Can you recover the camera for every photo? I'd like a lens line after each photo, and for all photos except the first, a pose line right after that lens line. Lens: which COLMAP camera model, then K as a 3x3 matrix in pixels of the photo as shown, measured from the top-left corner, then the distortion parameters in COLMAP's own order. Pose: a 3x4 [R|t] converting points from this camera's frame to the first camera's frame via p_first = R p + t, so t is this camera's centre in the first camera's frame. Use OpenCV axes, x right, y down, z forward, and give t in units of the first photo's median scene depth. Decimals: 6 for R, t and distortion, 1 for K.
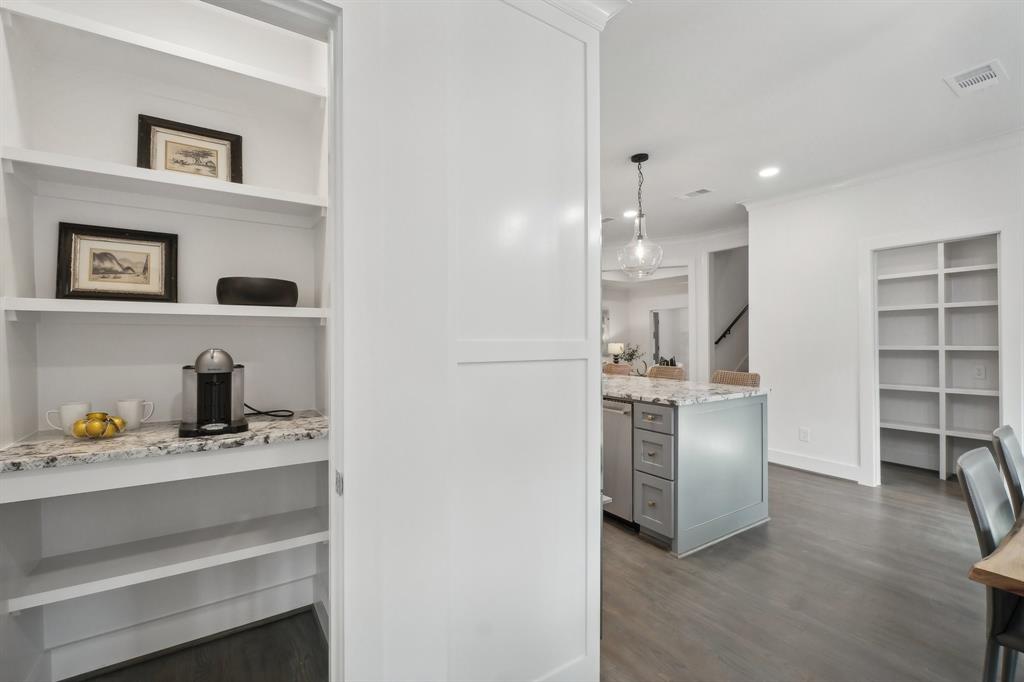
lens RADIAL K [[447.1, 0, 506.4], [0, 447.1, 341.3], [0, 0, 1]] dist [-0.000293, -0.001865]
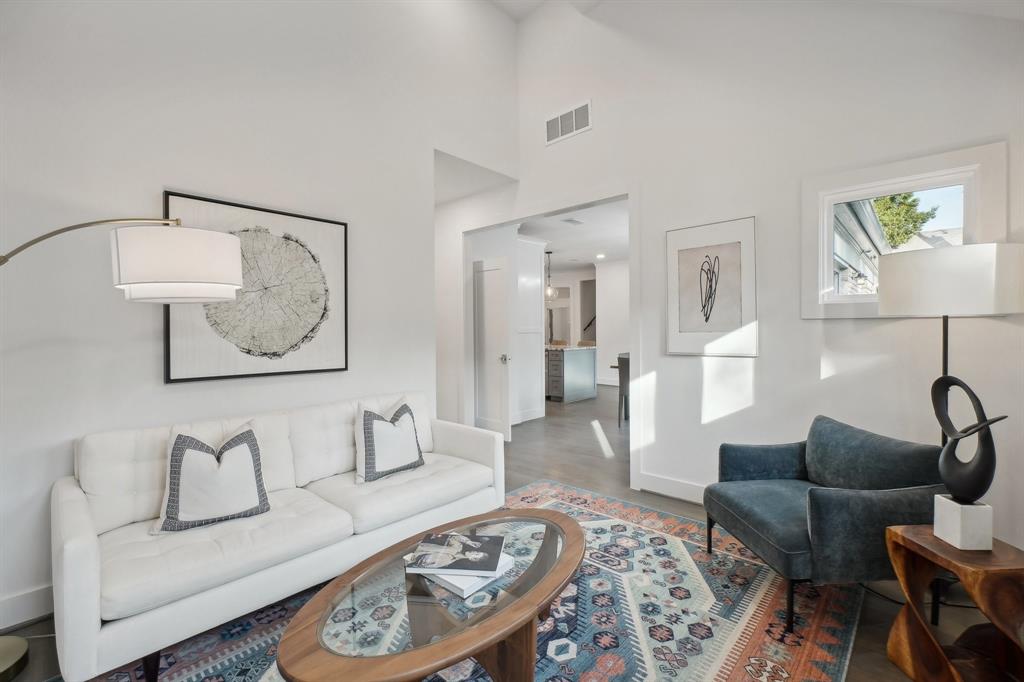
lens RADIAL K [[447.1, 0, 509.7], [0, 447.1, 335.9], [0, 0, 1]] dist [-0.000293, -0.001865]
pose [[0.971127, -0.009269, 0.238382, -0.510115], [0.006758, 0.999913, 0.011348, 0.010802], [-0.238466, -0.009409, 0.971105, -1.364628]]
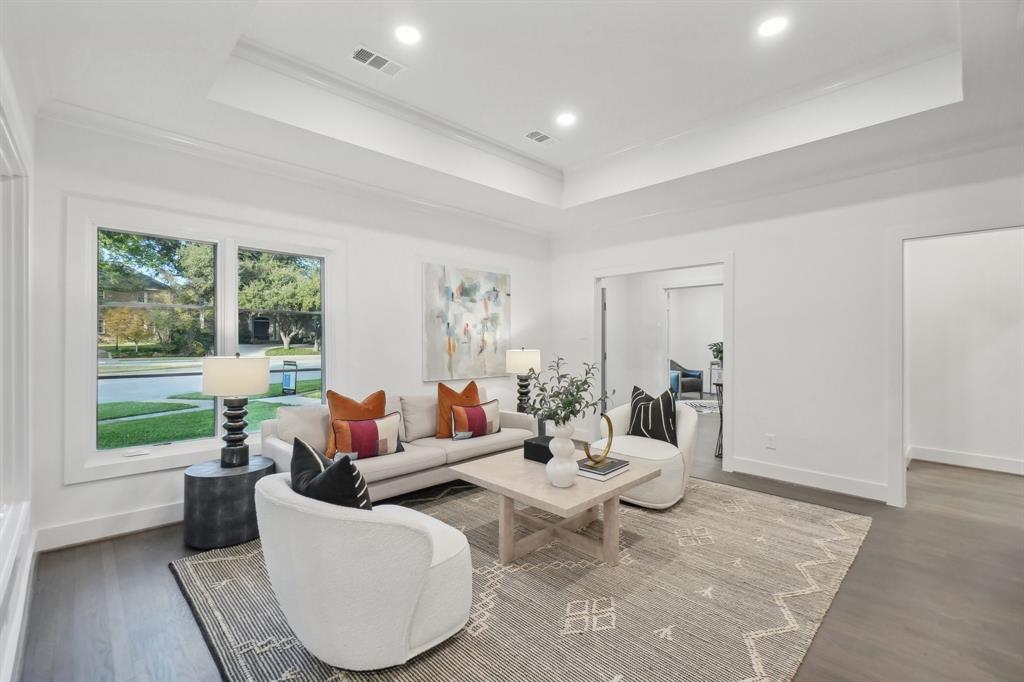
lens RADIAL K [[447.1, 0, 504.0], [0, 447.1, 339.8], [0, 0, 1]] dist [-0.000293, -0.001865]
pose [[0.984858, 0.003043, 0.173334, 0.544533], [-0.003208, 0.999995, 0.000673, -0.017969], [-0.173331, -0.001219, 0.984863, 2.076372]]
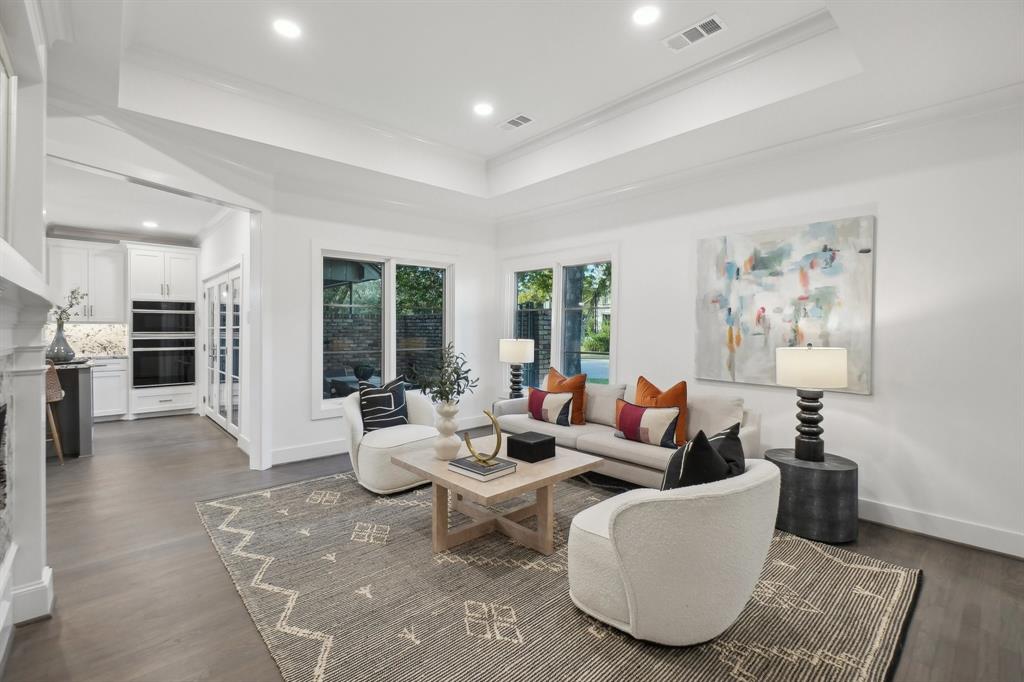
lens RADIAL K [[447.1, 0, 506.7], [0, 447.1, 333.6], [0, 0, 1]] dist [-0.000293, -0.001865]
pose [[0.144078, 0.015933, -0.989438, 1.704002], [0.000608, 0.999869, 0.016189, -0.026126], [0.989566, -0.002934, 0.144050, 2.845081]]
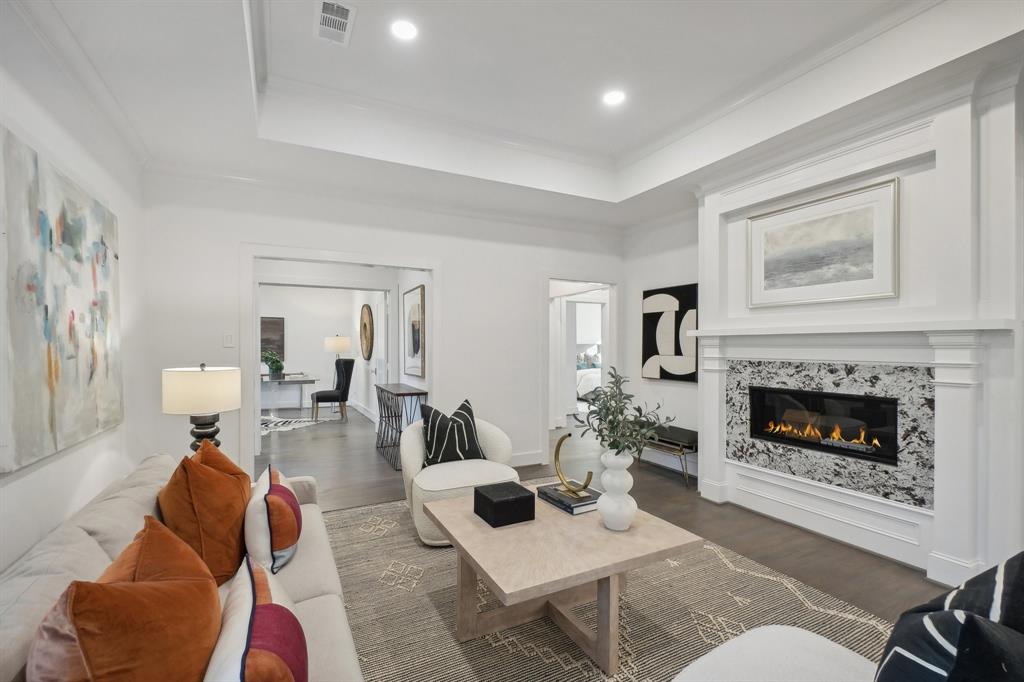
lens RADIAL K [[447.1, 0, 508.8], [0, 447.1, 346.4], [0, 0, 1]] dist [-0.000293, -0.001865]
pose [[0.110825, 0.002350, 0.993837, 0.113753], [-0.000251, 0.999997, -0.002336, -0.020493], [-0.993840, 0.000010, 0.110825, 2.938537]]
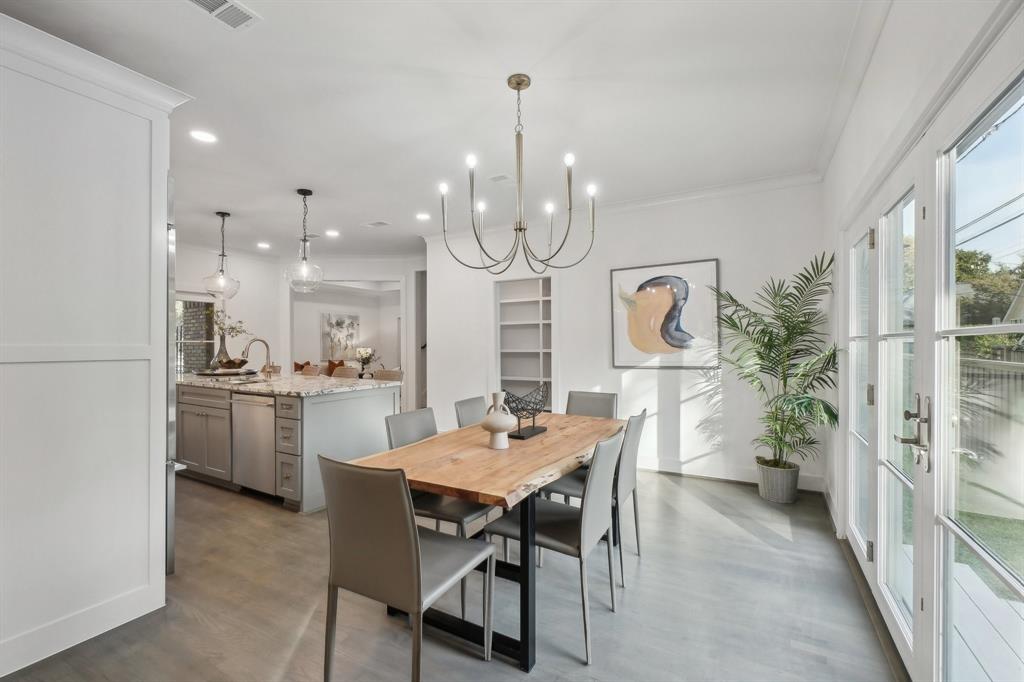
lens RADIAL K [[447.1, 0, 506.0], [0, 447.1, 342.9], [0, 0, 1]] dist [-0.000293, -0.001865]
pose [[0.894284, 0.003751, 0.447484, 0.262080], [-0.000595, 0.999974, -0.007193, -0.000305], [-0.447499, 0.006167, 0.894263, -0.322642]]
